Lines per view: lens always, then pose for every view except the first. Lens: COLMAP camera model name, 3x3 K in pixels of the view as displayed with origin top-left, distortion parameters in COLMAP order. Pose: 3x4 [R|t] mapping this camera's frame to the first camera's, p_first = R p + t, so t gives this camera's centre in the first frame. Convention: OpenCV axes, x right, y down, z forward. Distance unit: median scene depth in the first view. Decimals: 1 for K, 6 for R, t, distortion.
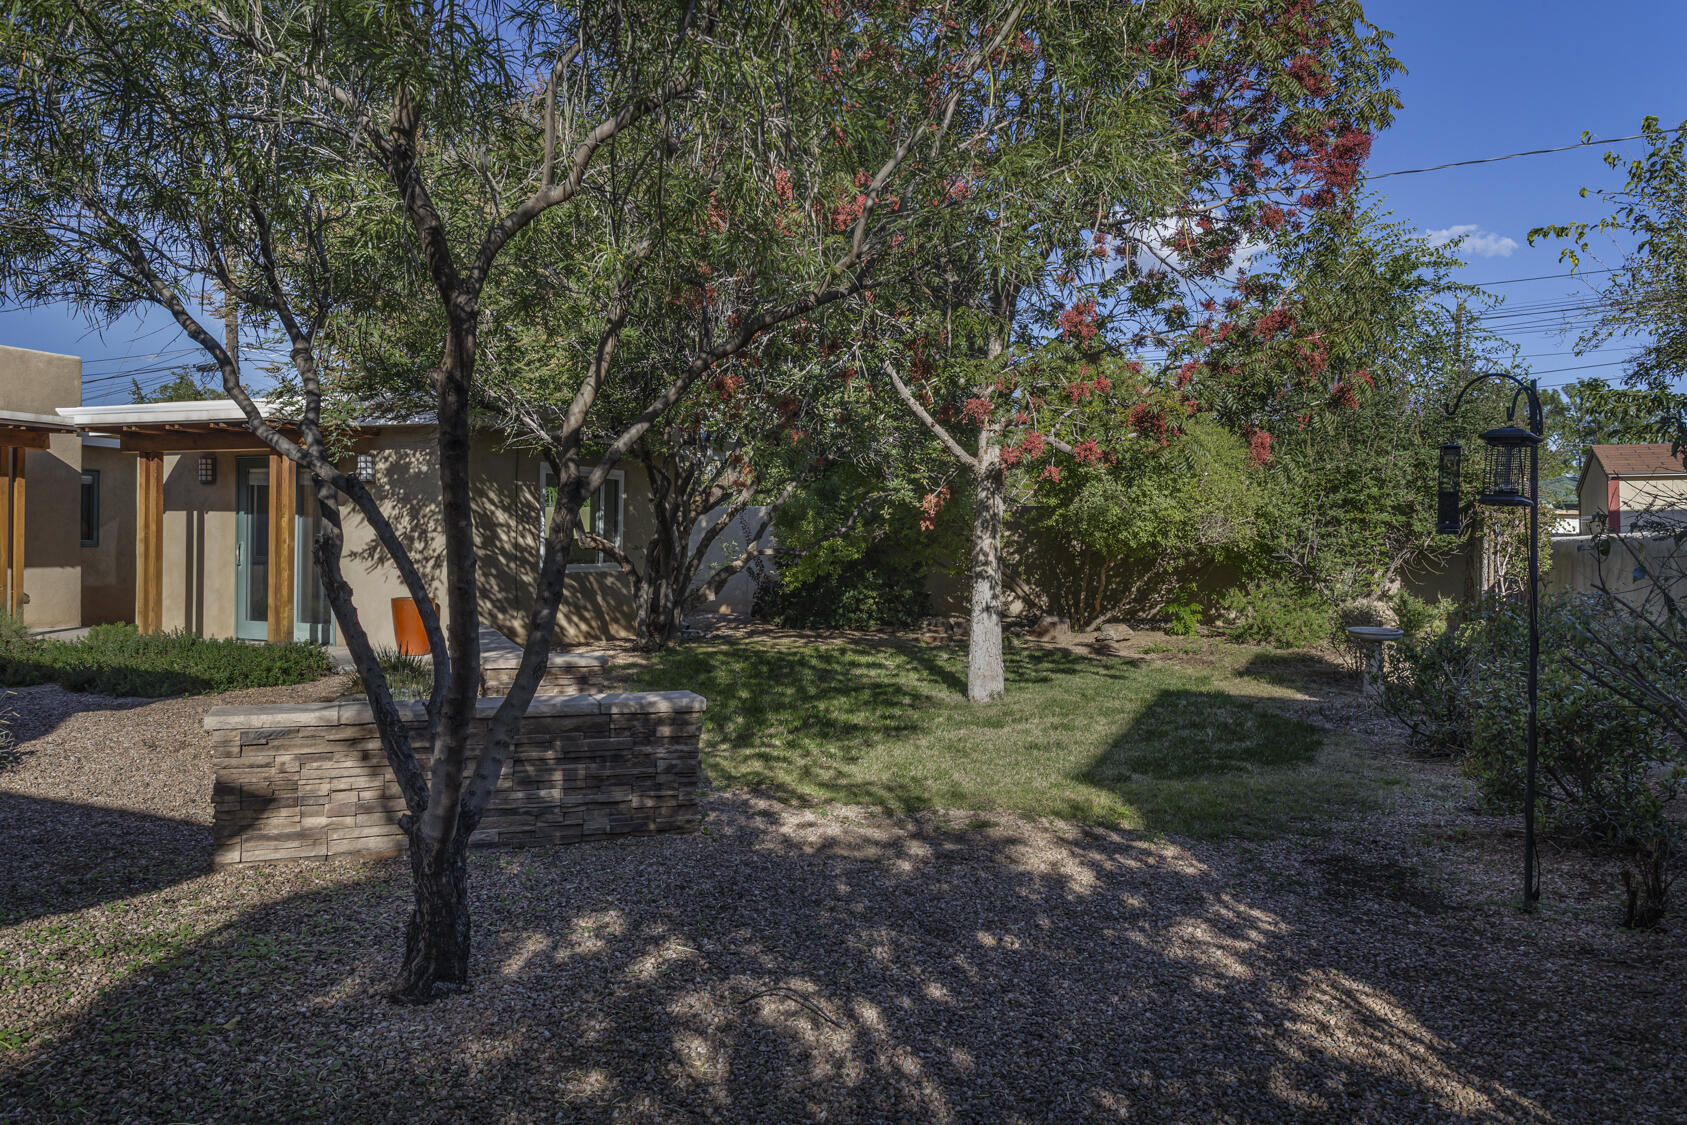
lens RADIAL K [[1184.6, 0, 843.5], [0, 1184.6, 562.5], [0, 0, 1]] dist [0.047047, -0.000317]
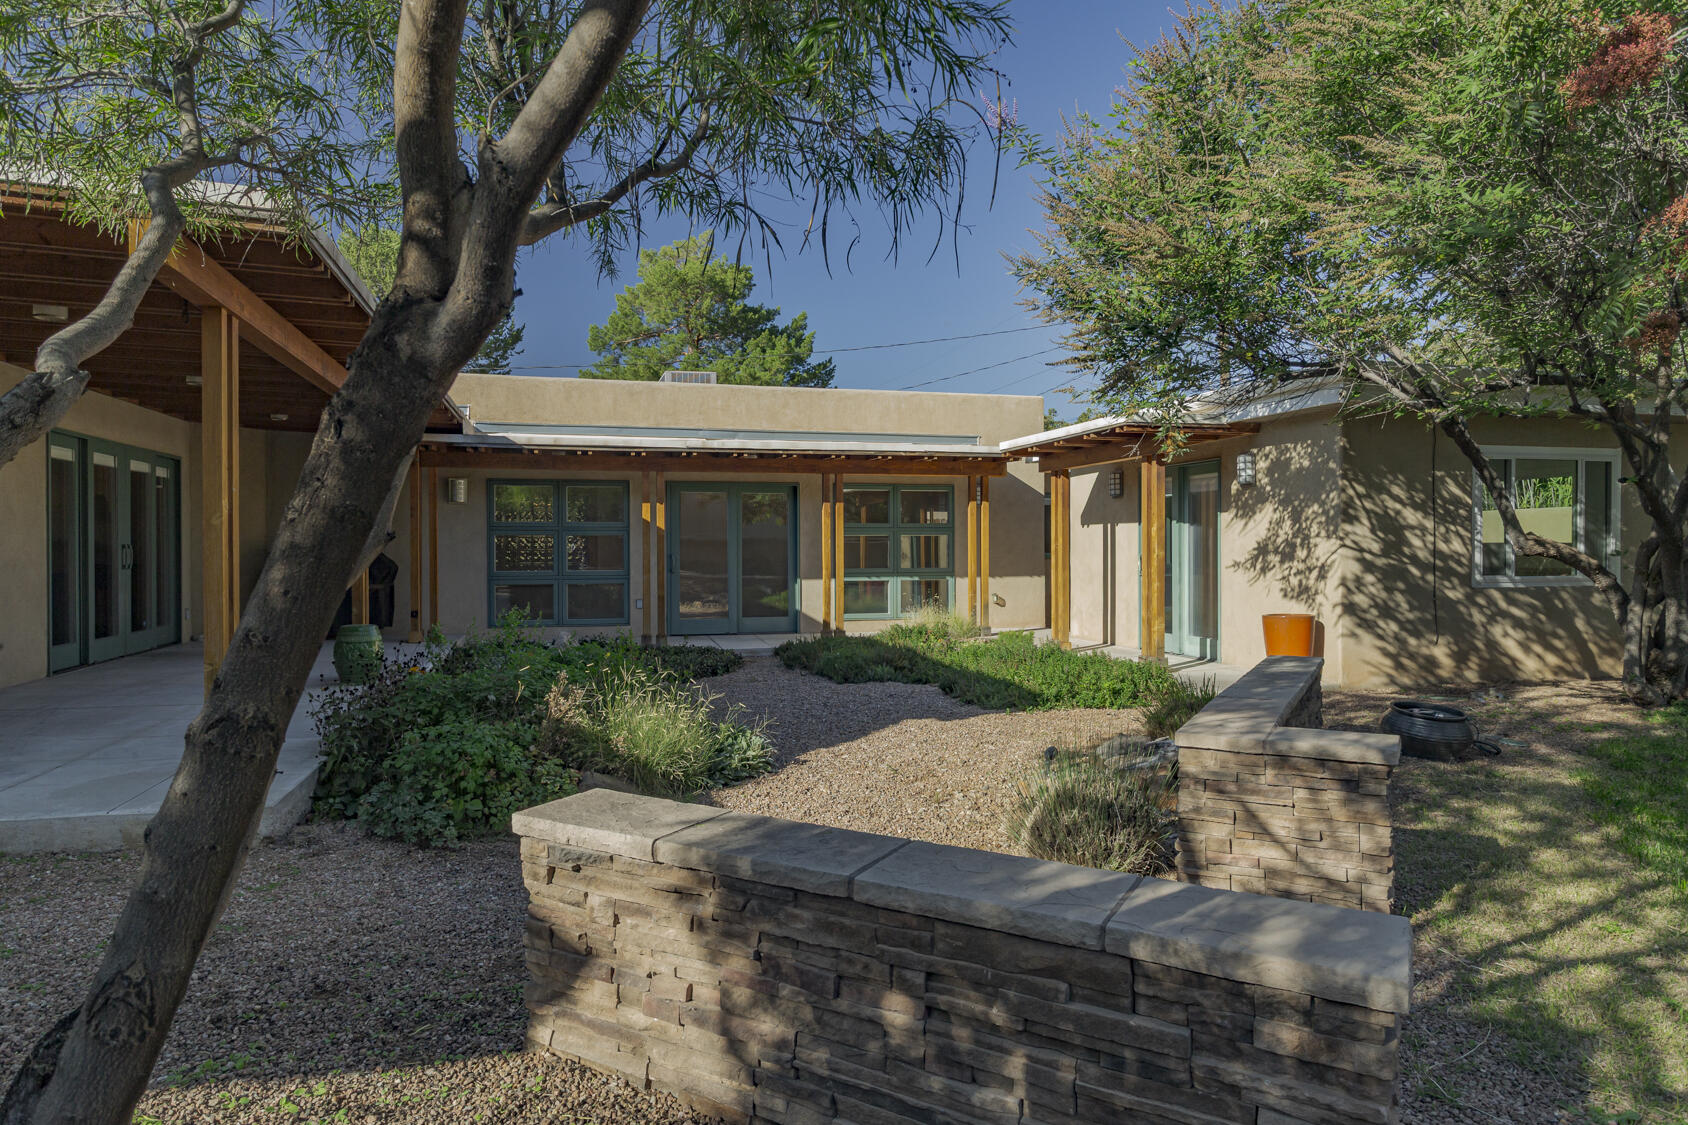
lens RADIAL K [[998.8, 0, 837.6], [0, 998.8, 554.0], [0, 0, 1]] dist [0.002256, 0.001556]
pose [[0.613322, -0.011177, -0.789754, 0.005959], [-0.001744, 0.999878, -0.015505, -0.002280], [0.789831, 0.010887, 0.613228, 0.283272]]
